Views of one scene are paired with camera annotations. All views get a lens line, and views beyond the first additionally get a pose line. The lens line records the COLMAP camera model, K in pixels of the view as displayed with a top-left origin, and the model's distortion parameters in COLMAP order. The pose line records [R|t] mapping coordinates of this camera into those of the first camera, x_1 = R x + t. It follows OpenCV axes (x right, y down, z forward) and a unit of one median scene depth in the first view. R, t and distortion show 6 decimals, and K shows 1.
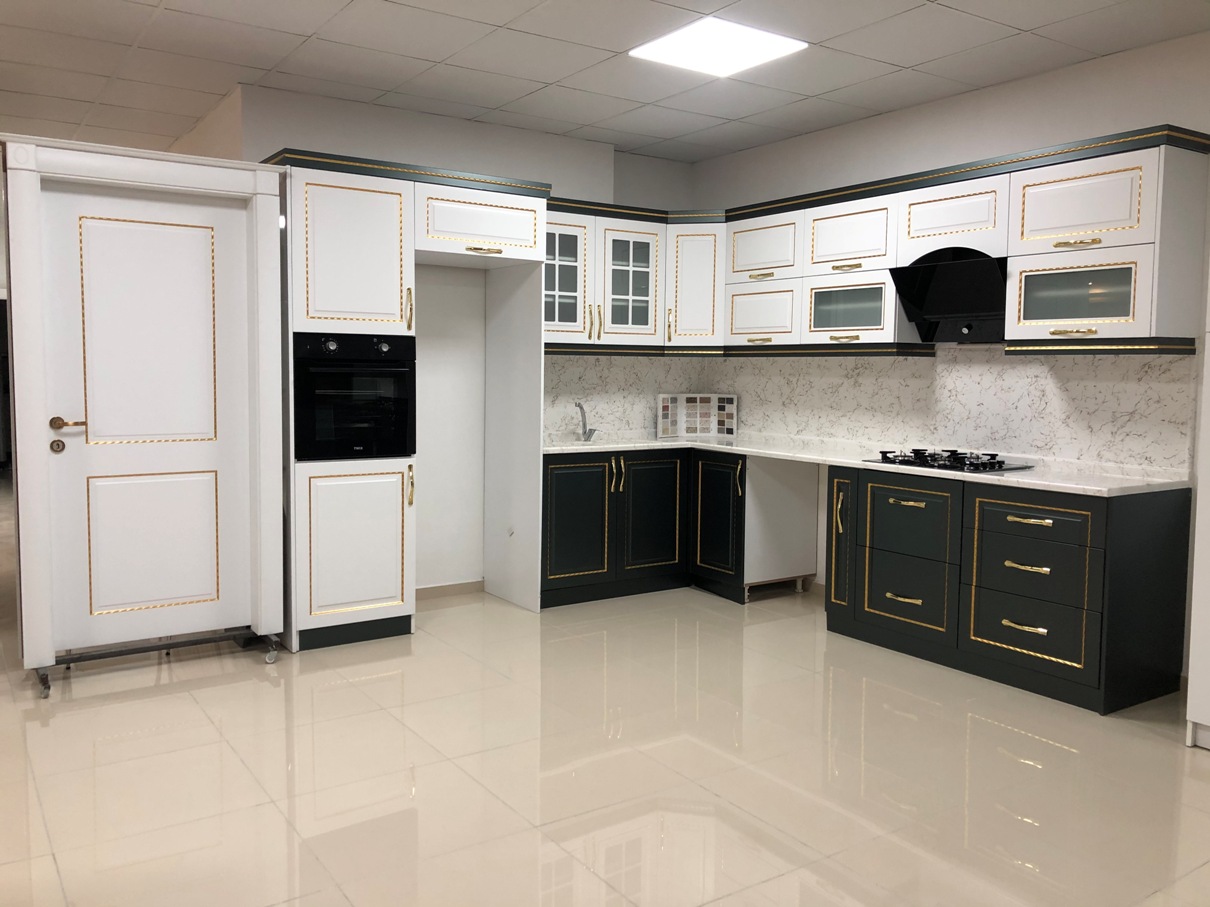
lens RADIAL K [[987.3, 0, 605.6], [0, 987.3, 441.0], [0, 0, 1]] dist [0.168498, -0.441759]
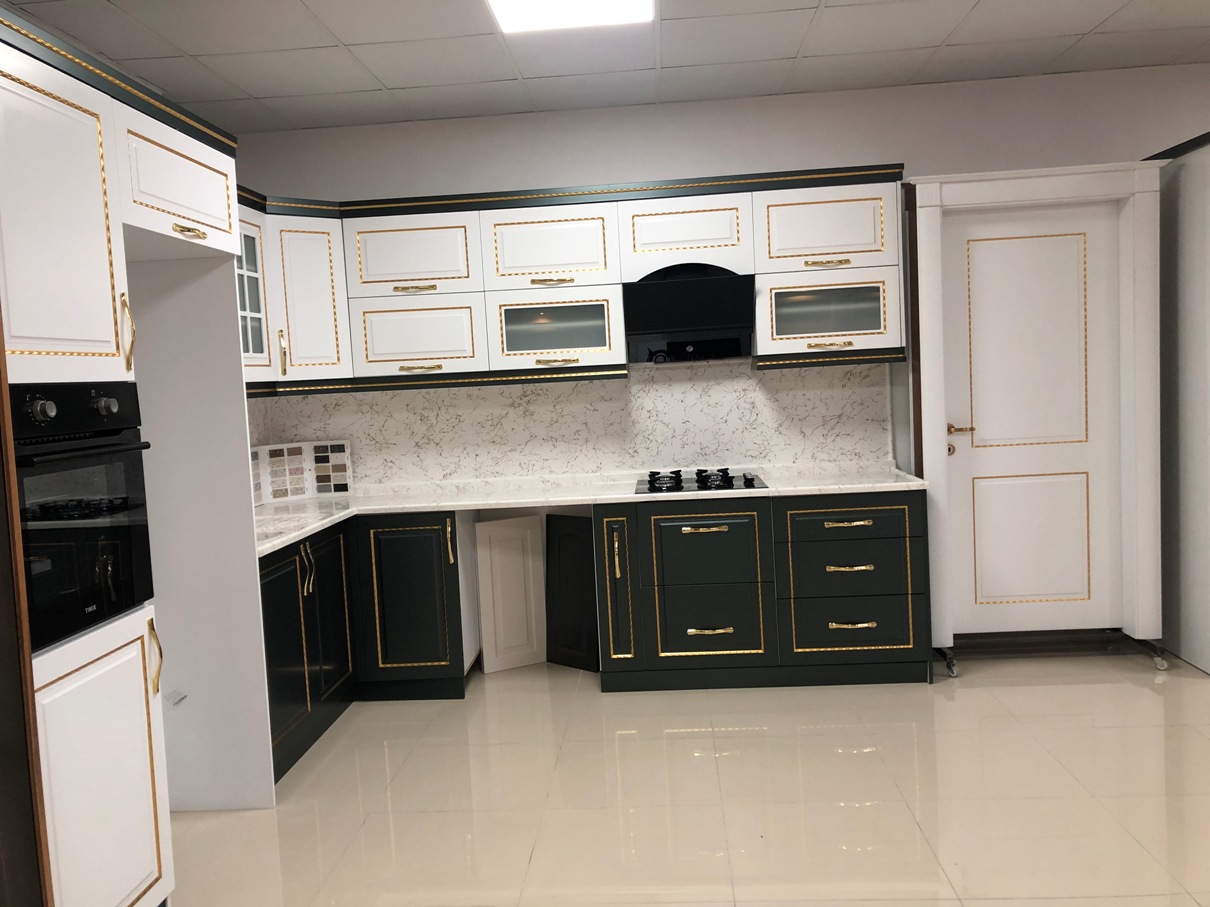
lens RADIAL K [[987.3, 0, 605.6], [0, 987.3, 441.0], [0, 0, 1]] dist [0.168498, -0.441759]
pose [[0.606577, -0.098669, 0.788878, -0.447859], [0.120096, 0.992254, 0.031763, -0.057523], [-0.785902, 0.075474, 0.613728, 0.447635]]
